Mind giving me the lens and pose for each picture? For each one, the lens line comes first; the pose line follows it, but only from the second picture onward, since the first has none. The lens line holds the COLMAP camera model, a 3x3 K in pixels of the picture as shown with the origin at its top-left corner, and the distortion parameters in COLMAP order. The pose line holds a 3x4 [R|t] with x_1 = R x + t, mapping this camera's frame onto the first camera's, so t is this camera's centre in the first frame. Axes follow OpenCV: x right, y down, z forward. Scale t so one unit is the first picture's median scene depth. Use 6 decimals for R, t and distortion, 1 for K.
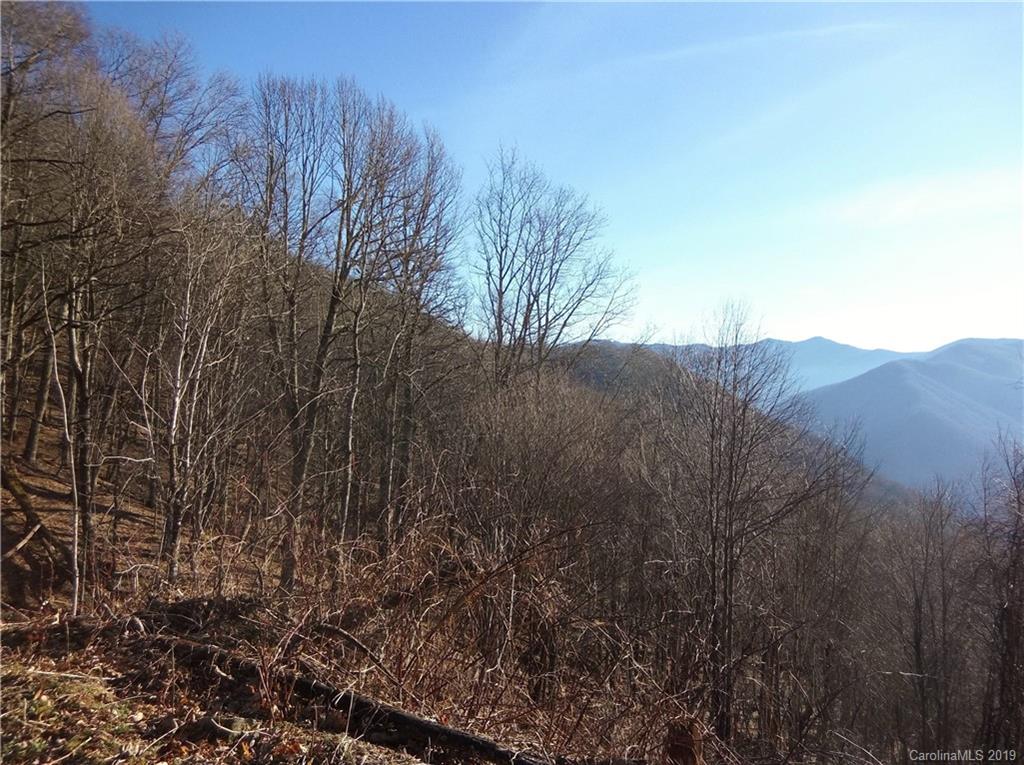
lens RADIAL K [[758.8, 0, 515.6], [0, 758.8, 380.2], [0, 0, 1]] dist [0.002179, -0.005978]
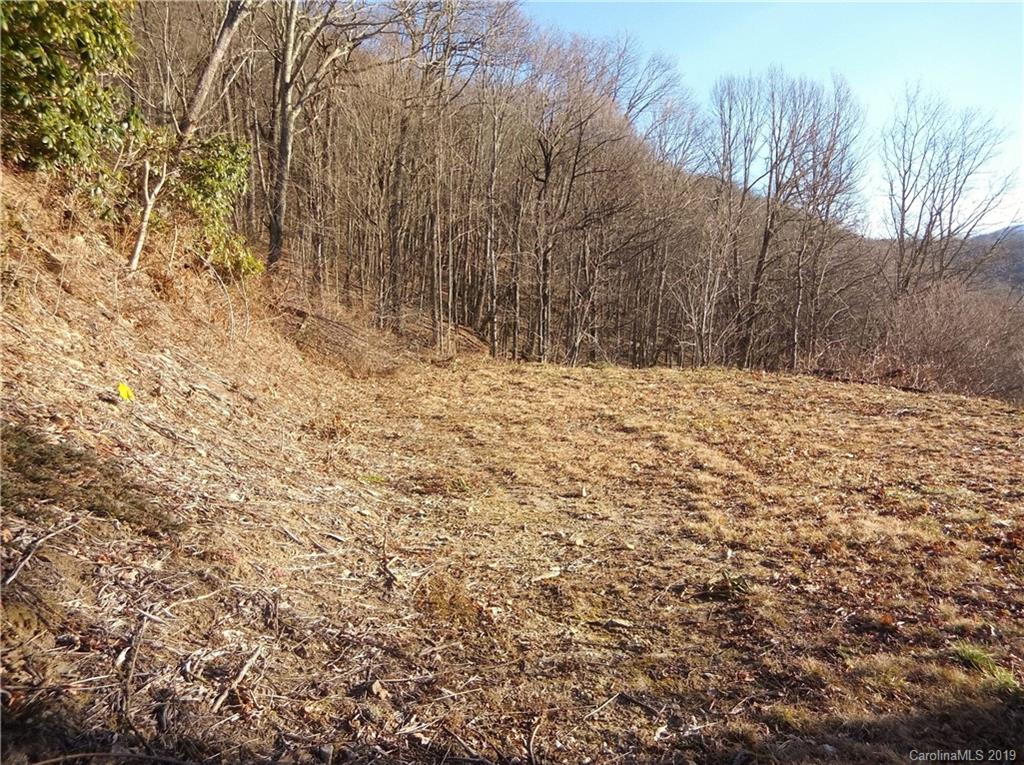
lens RADIAL K [[758.8, 0, 498.9], [0, 758.8, 364.1], [0, 0, 1]] dist [0.002179, -0.005978]
pose [[0.876156, 0.014128, -0.481820, 0.000477], [0.036376, 0.994782, 0.095317, -0.016072], [0.480653, -0.101039, 0.871071, -0.320115]]
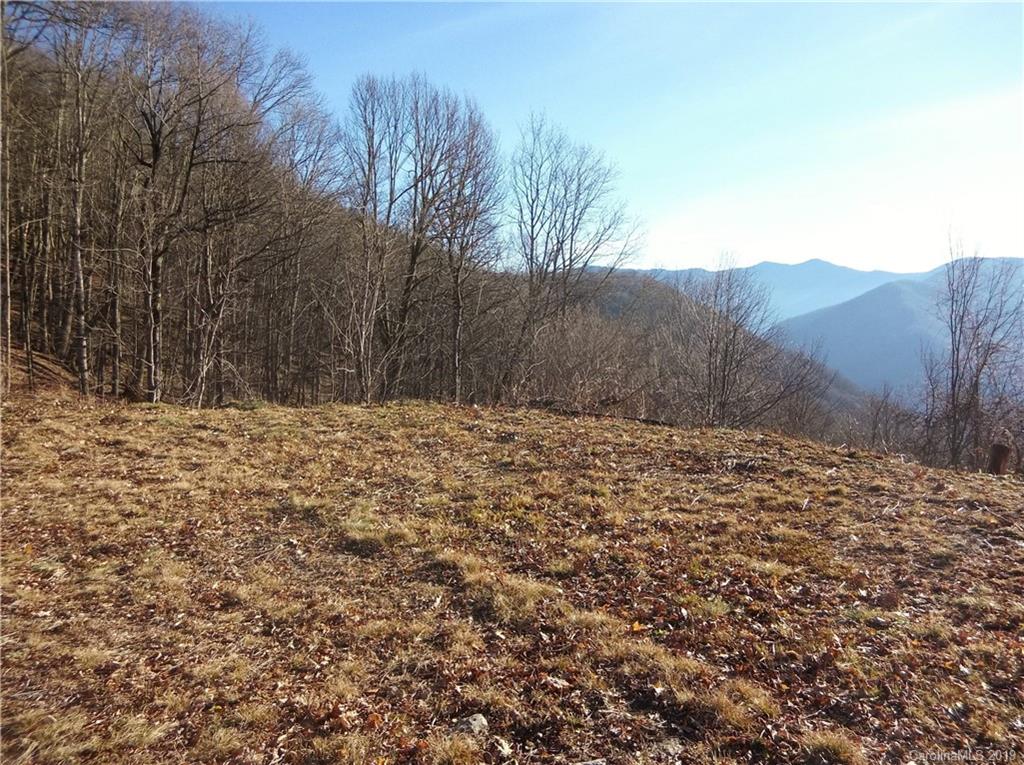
lens RADIAL K [[758.8, 0, 504.5], [0, 758.8, 376.3], [0, 0, 1]] dist [0.002179, -0.005978]
pose [[0.999815, -0.016216, -0.010303, -0.055320], [0.017081, 0.995769, 0.090296, -0.008077], [0.008795, -0.090455, 0.995862, -0.208108]]
